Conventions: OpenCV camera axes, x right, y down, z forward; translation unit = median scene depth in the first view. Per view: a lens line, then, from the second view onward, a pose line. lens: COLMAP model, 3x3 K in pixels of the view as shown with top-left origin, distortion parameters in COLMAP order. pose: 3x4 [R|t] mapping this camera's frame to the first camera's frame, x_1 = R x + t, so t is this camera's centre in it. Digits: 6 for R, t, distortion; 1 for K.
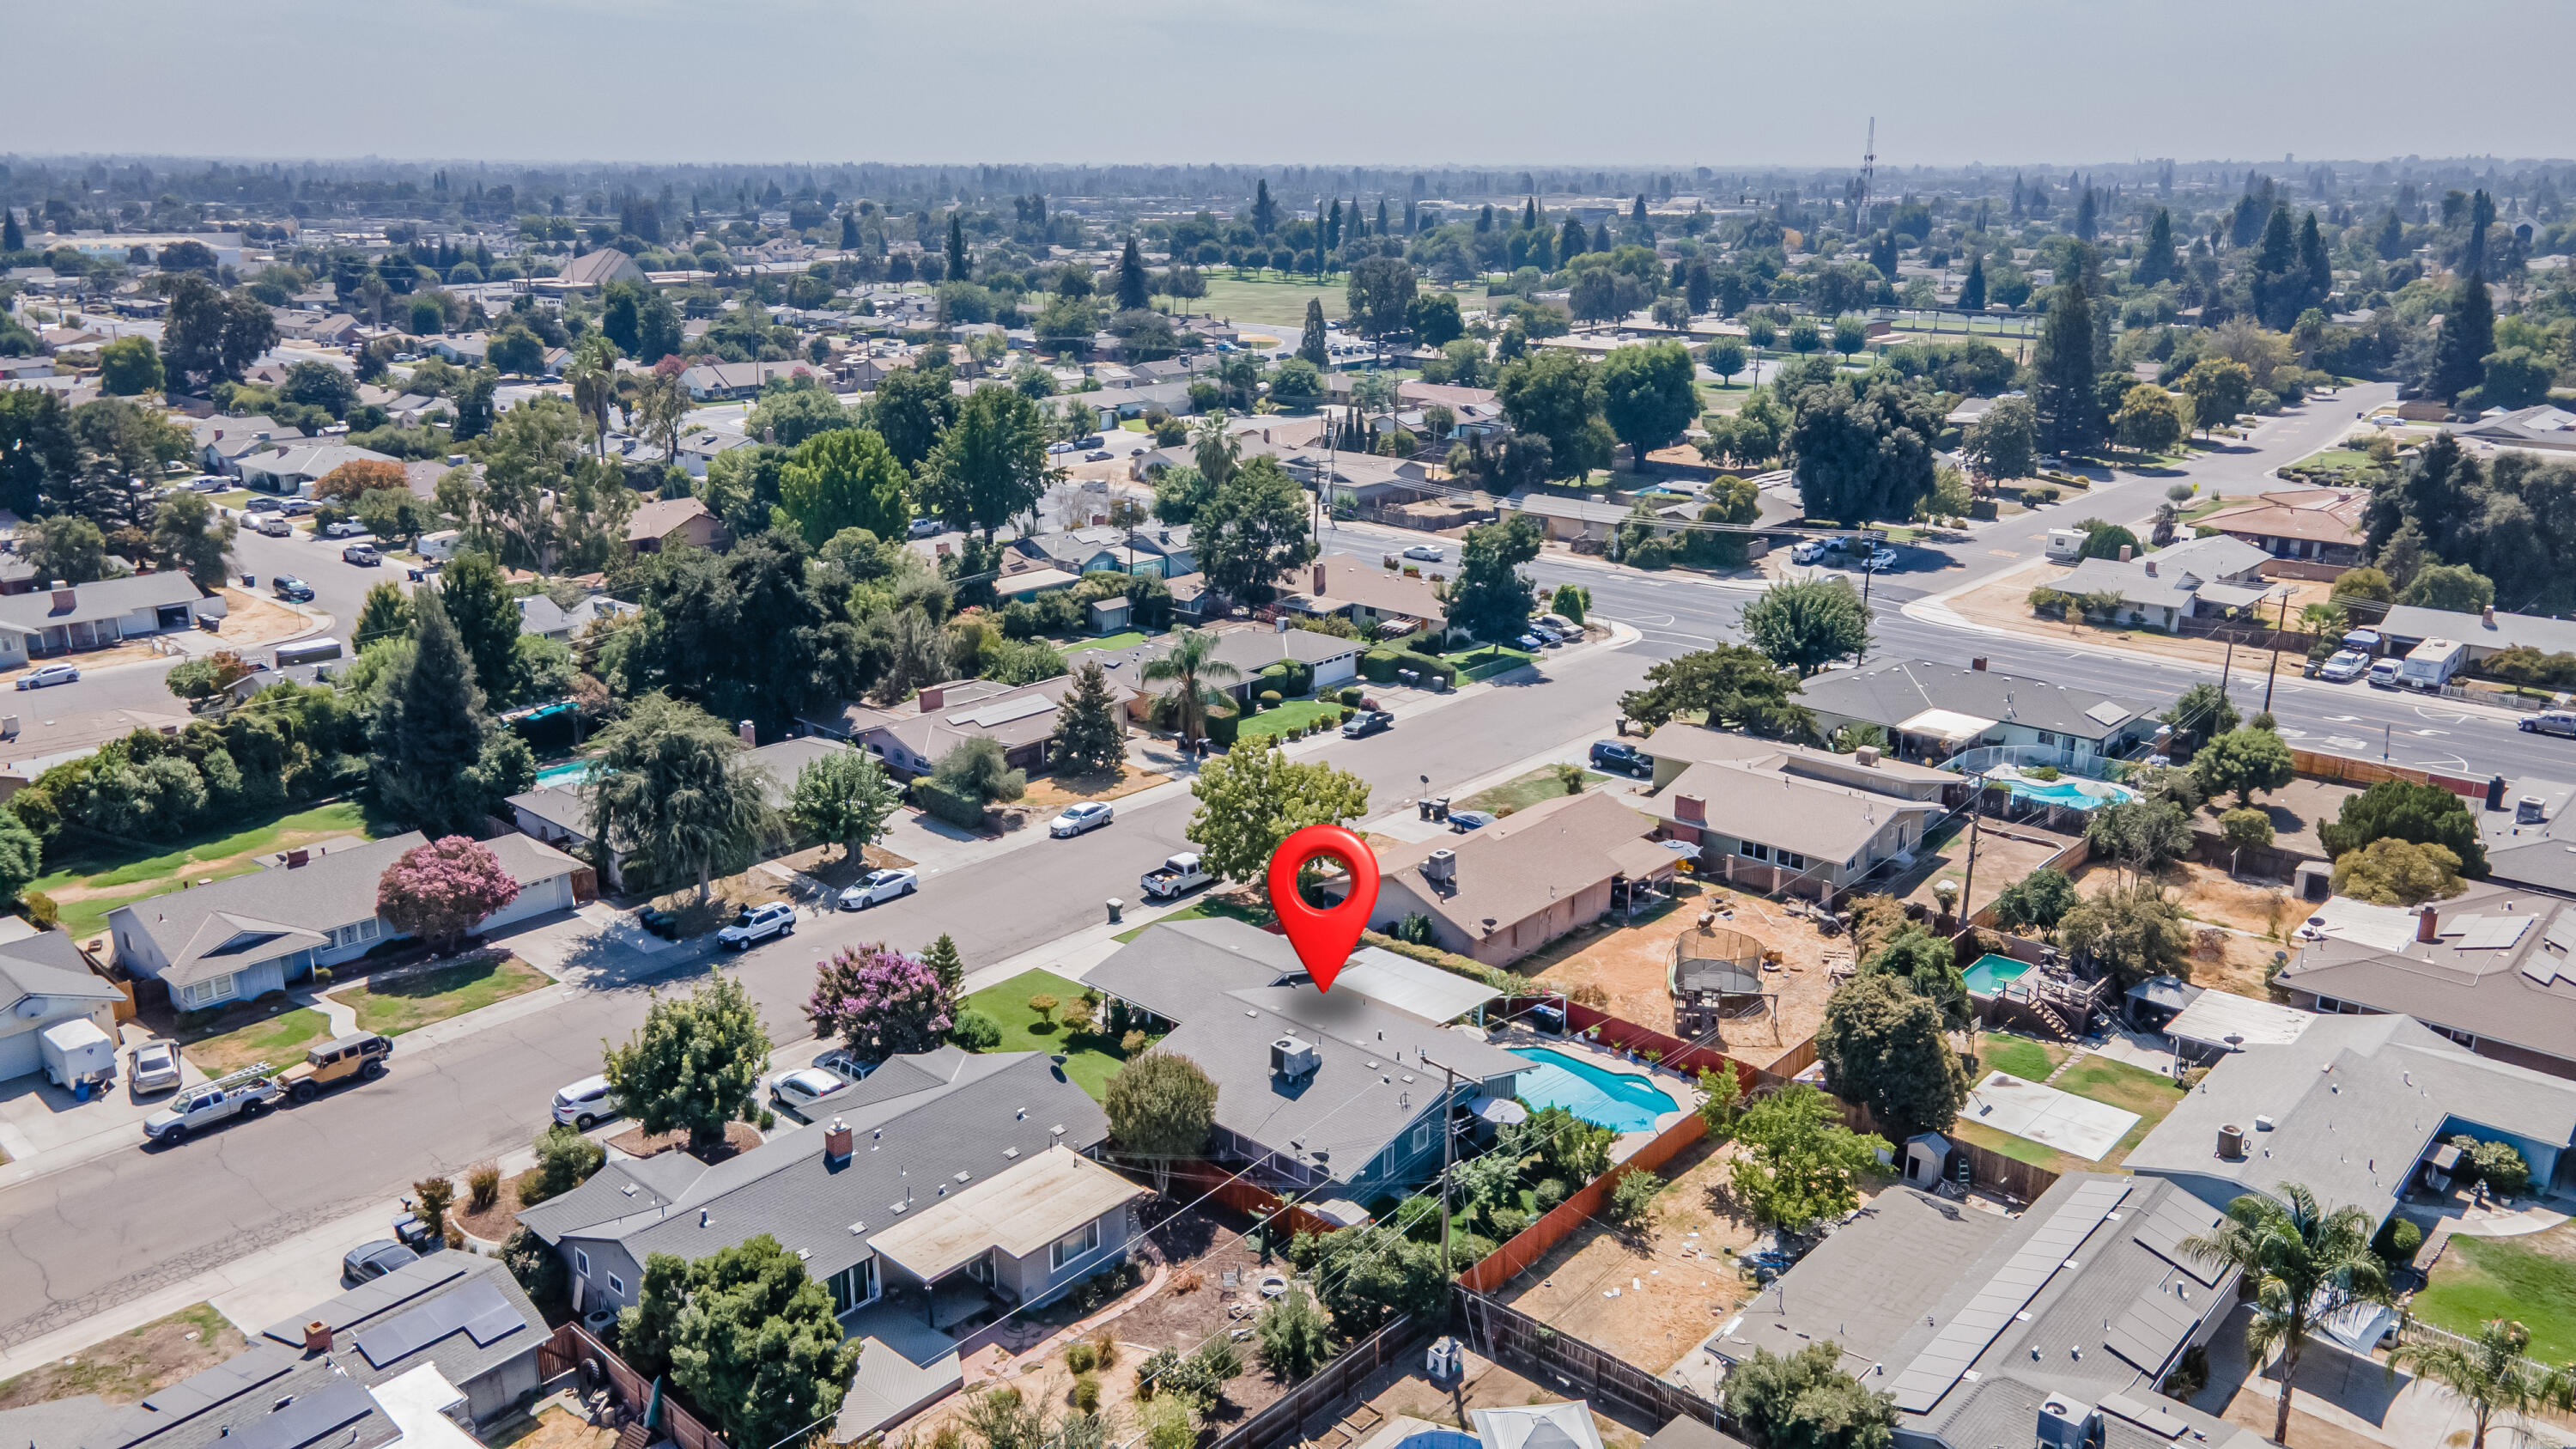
lens RADIAL K [[1867.2, 0, 1292.2], [0, 1867.2, 738.0], [0, 0, 1]] dist [0.027433, -0.002060]
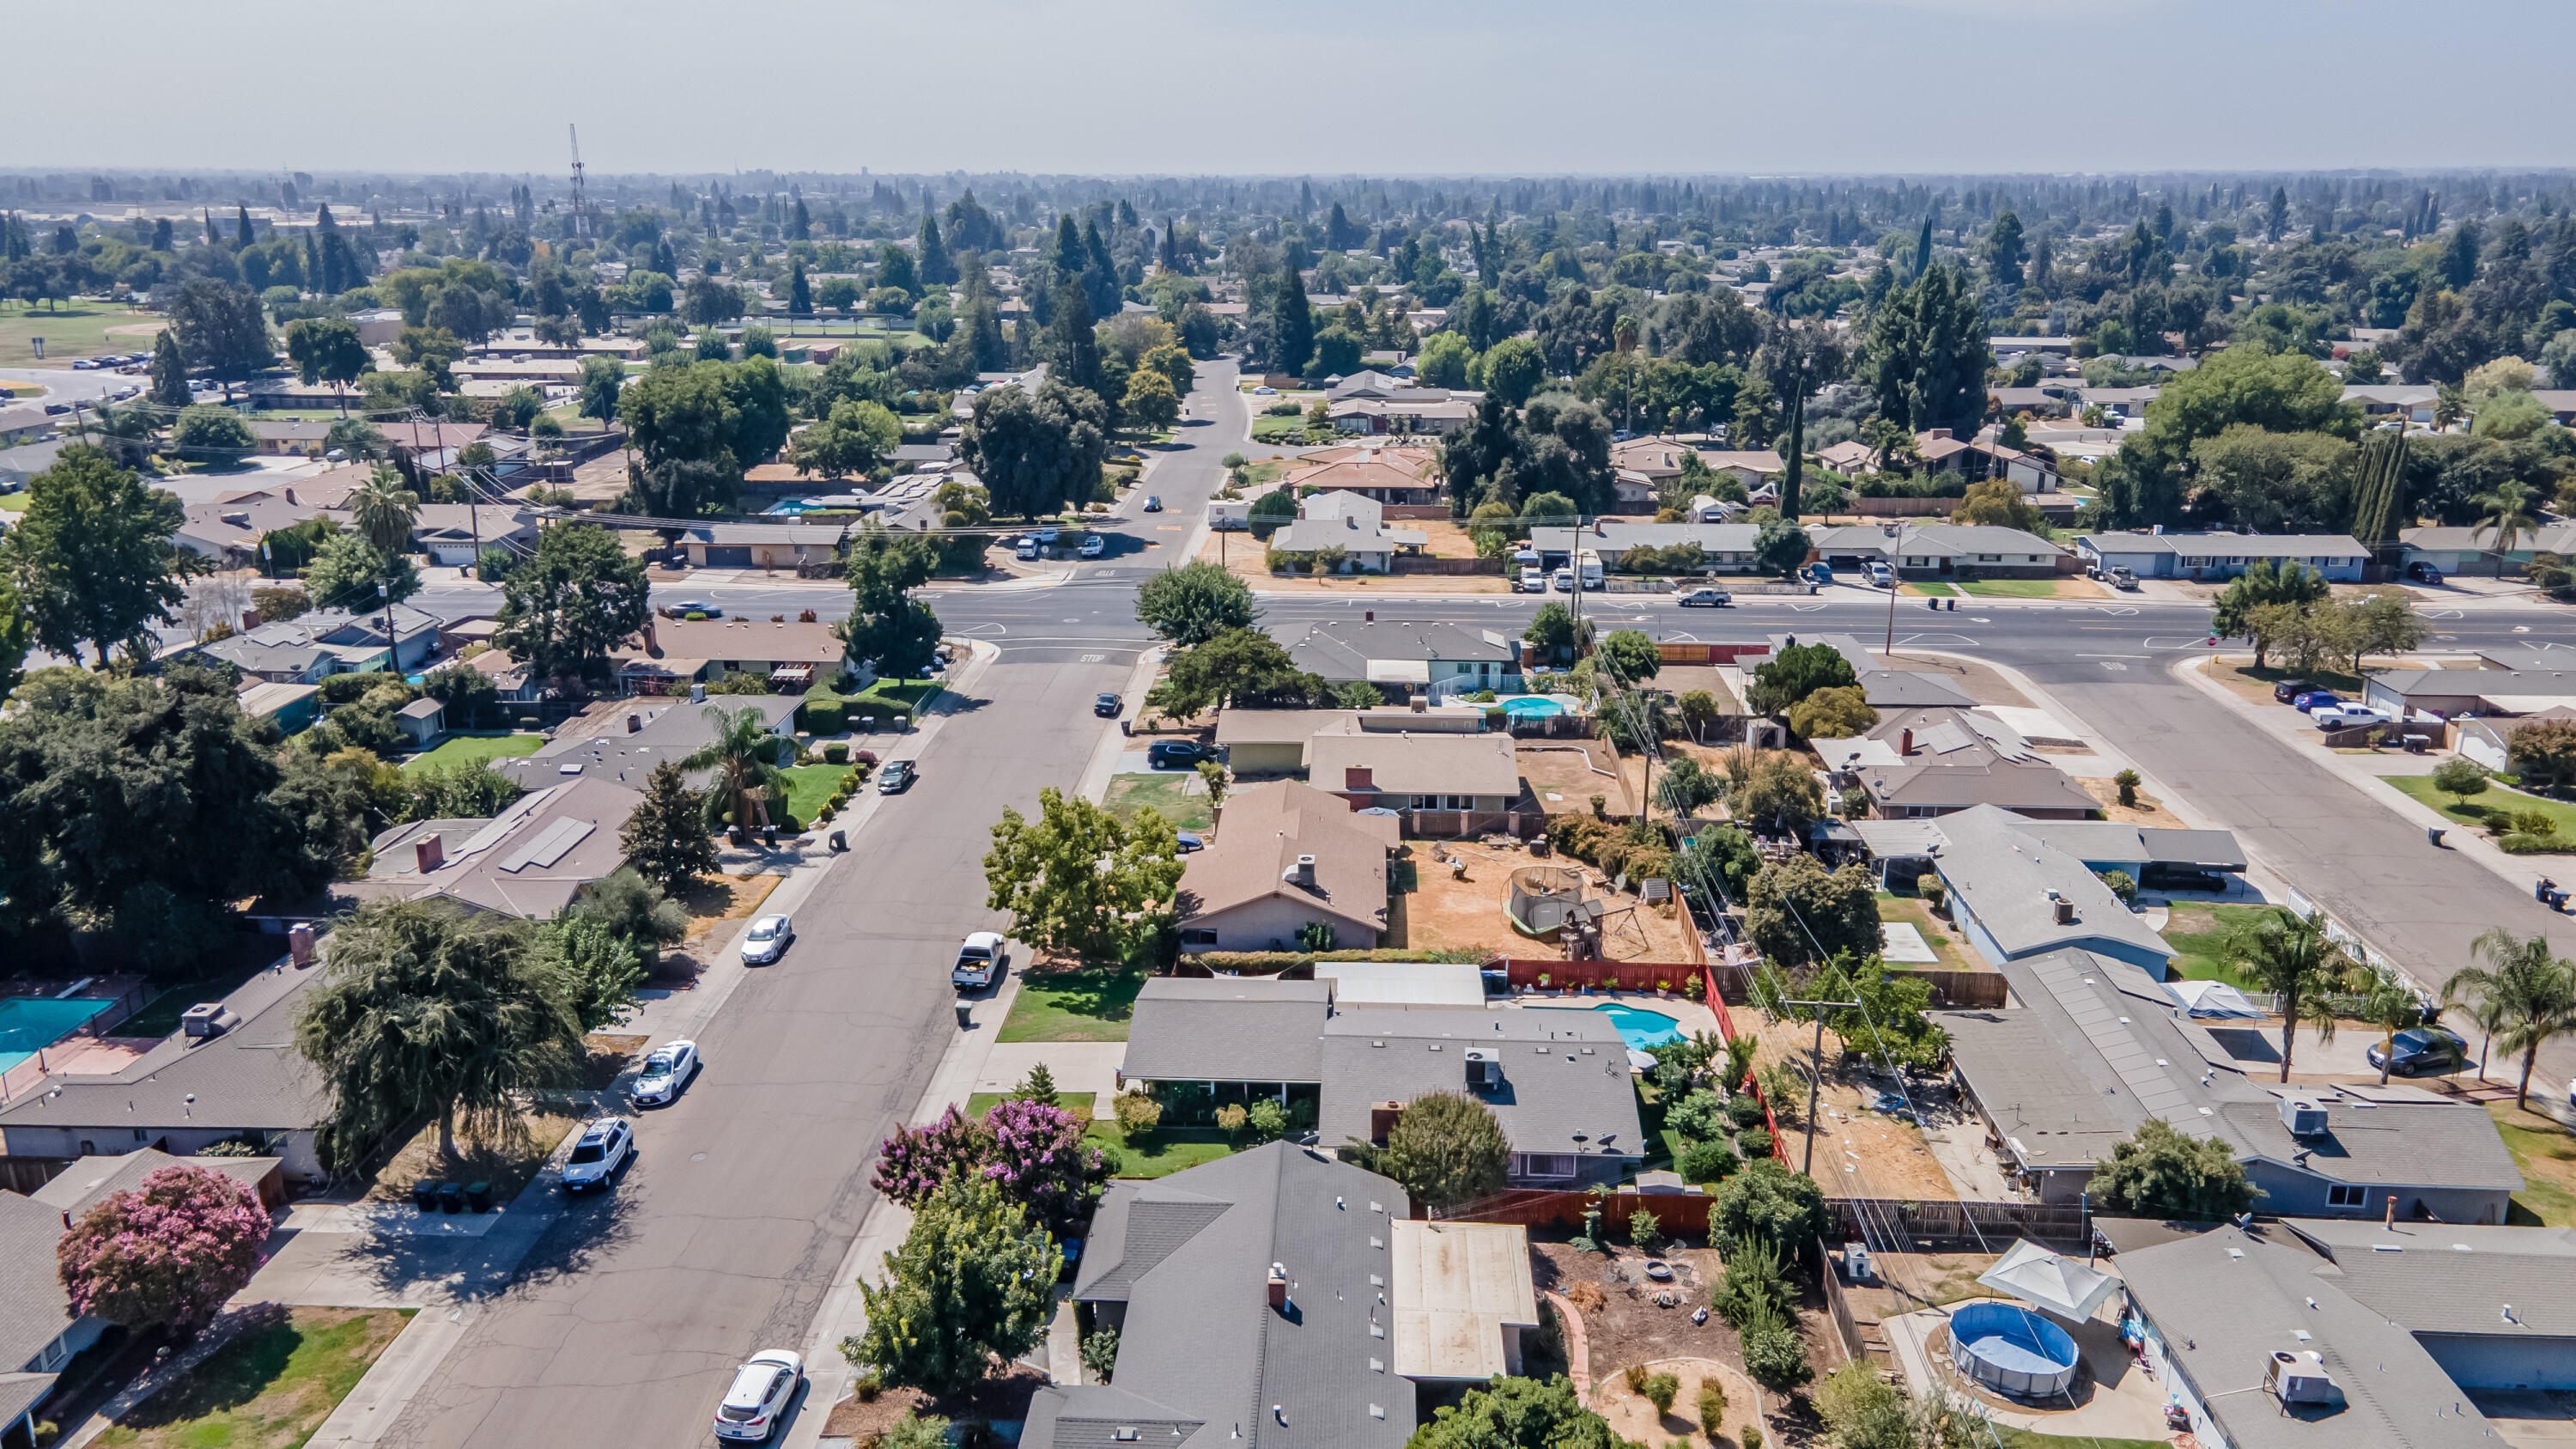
lens RADIAL K [[1867.2, 0, 1299.9], [0, 1867.2, 712.1], [0, 0, 1]] dist [0.027433, -0.002060]
pose [[0.773736, -0.177879, 0.608022, -0.409820], [0.187985, 0.981009, 0.047777, -0.050912], [-0.604974, 0.077332, 0.792481, 0.160623]]
